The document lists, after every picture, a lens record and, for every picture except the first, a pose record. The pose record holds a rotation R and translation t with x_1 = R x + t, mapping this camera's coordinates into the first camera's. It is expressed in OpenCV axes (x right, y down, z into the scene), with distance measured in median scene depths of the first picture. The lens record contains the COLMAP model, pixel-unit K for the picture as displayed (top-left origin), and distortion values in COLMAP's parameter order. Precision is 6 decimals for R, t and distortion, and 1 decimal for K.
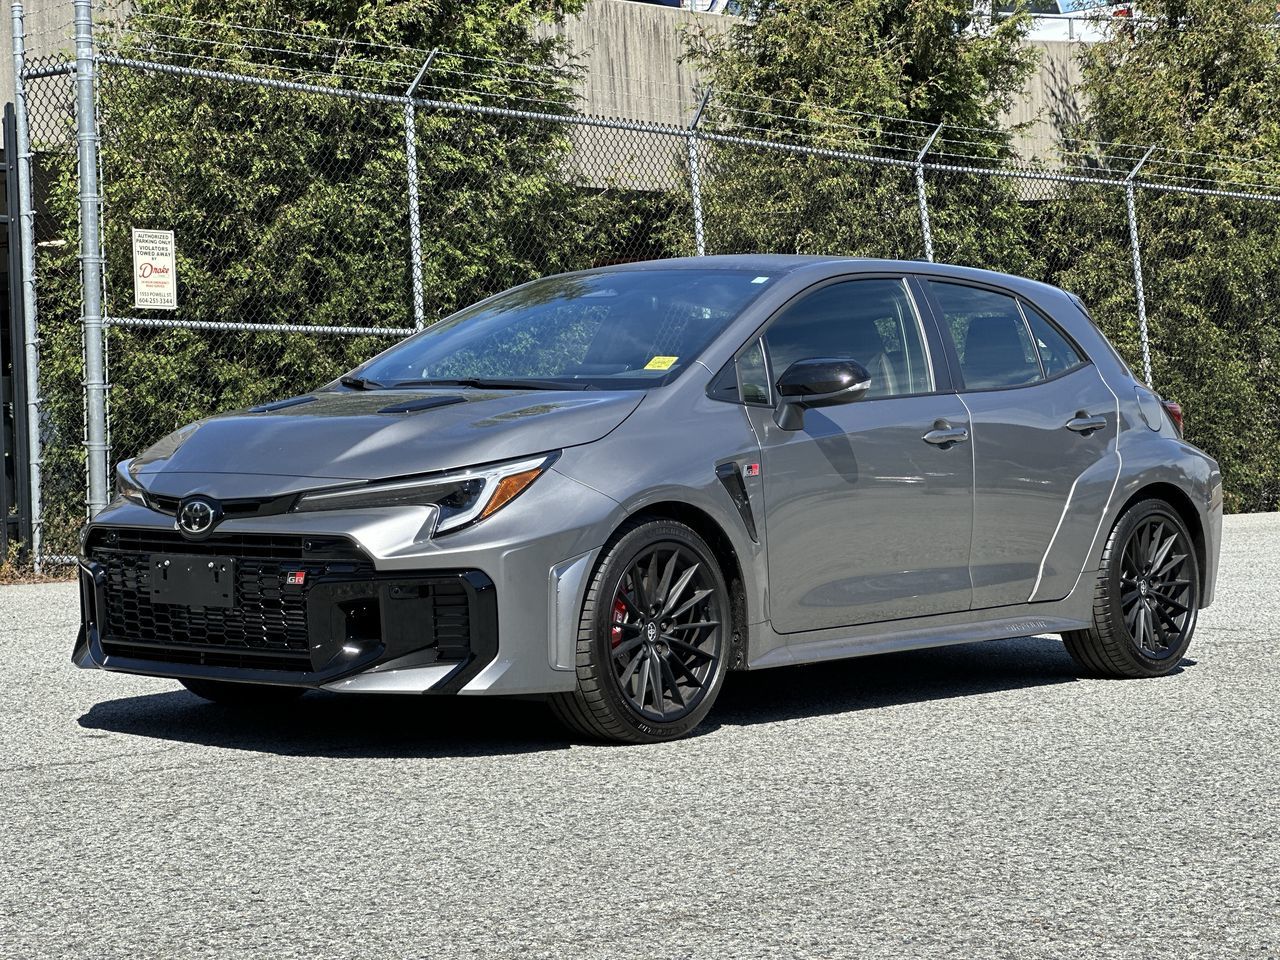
lens RADIAL K [[2943.2, 0, 640.0], [0, 2943.2, 480.0], [0, 0, 1]] dist [0.056630, 1.317039]
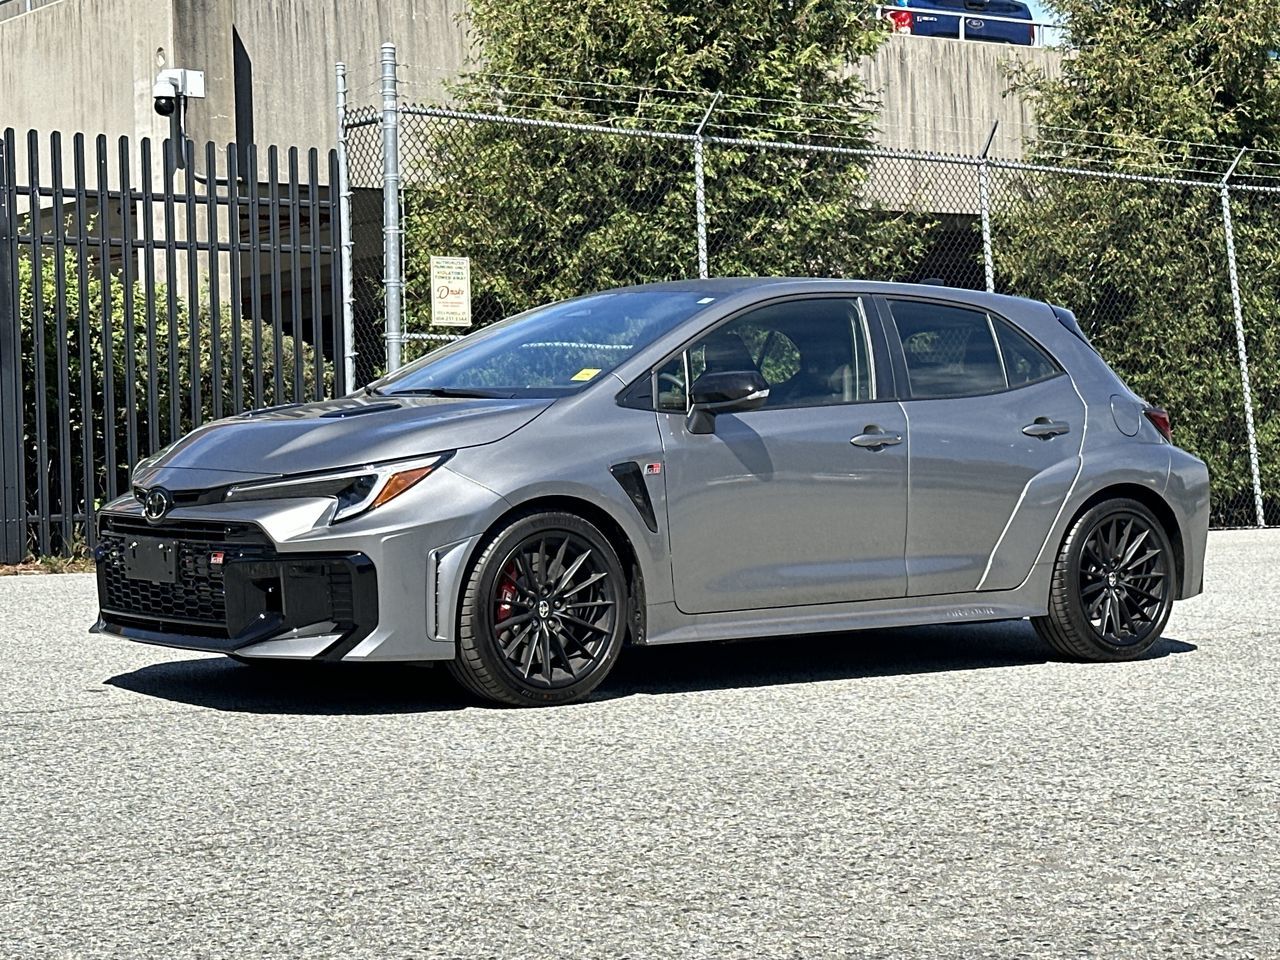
lens RADIAL K [[2694.9, 0, 640.0], [0, 2694.9, 480.0], [0, 0, 1]] dist [0.045211, 0.911515]
pose [[0.978723, 0.007253, -0.205057, 0.116446], [-0.007152, 0.999974, 0.001231, -0.000138], [0.205060, 0.000261, 0.978749, -0.006495]]
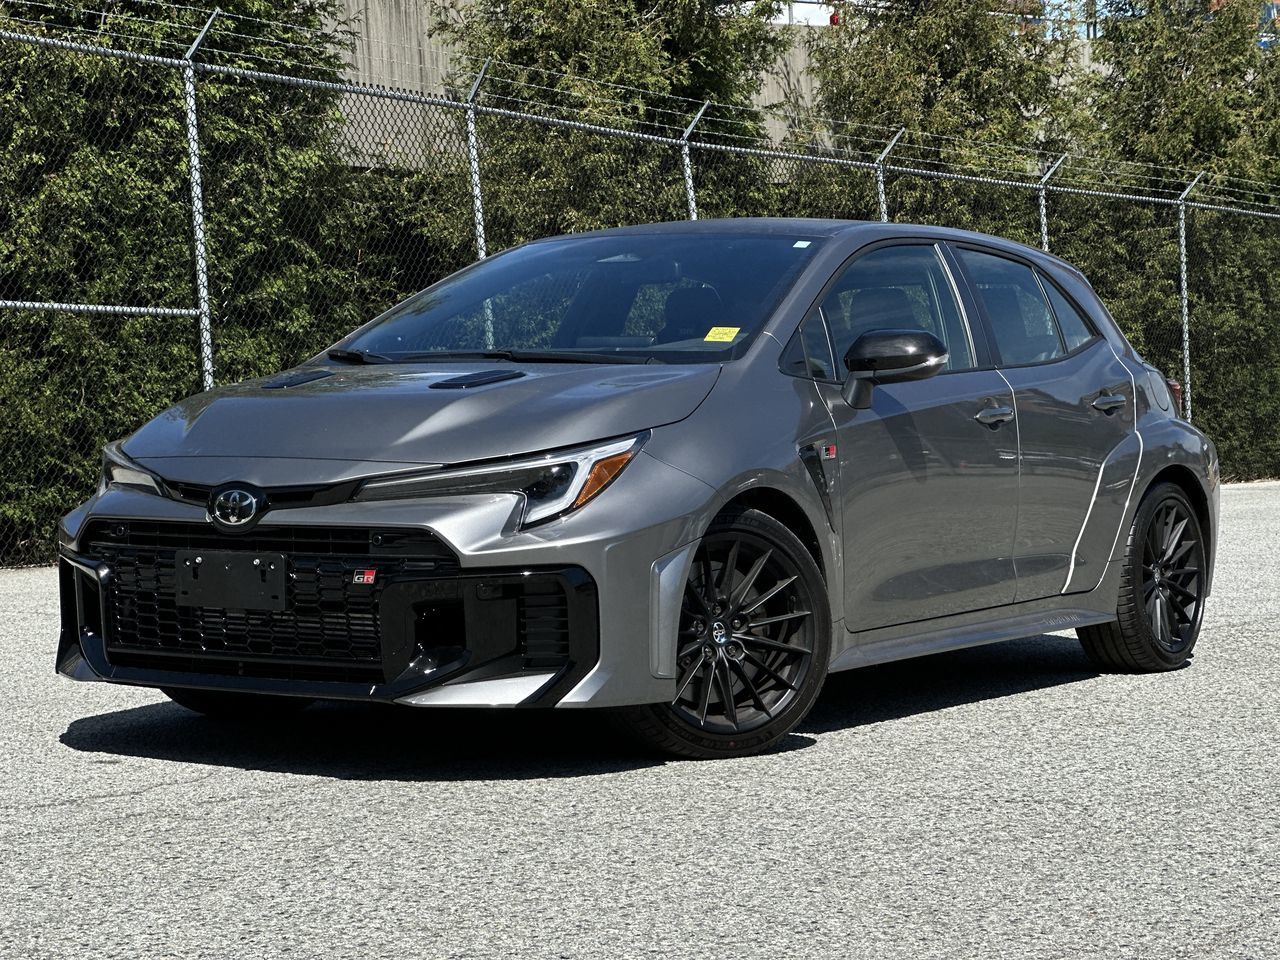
lens RADIAL K [[2917.9, 0, 639.9], [0, 2917.9, 548.3], [0, 0, 1]] dist [-0.045716, 2.643568]
pose [[0.990503, -0.009570, 0.137157, -0.068884], [0.005889, 0.999612, 0.027220, 0.000725], [-0.137364, -0.026153, 0.990175, 0.056444]]
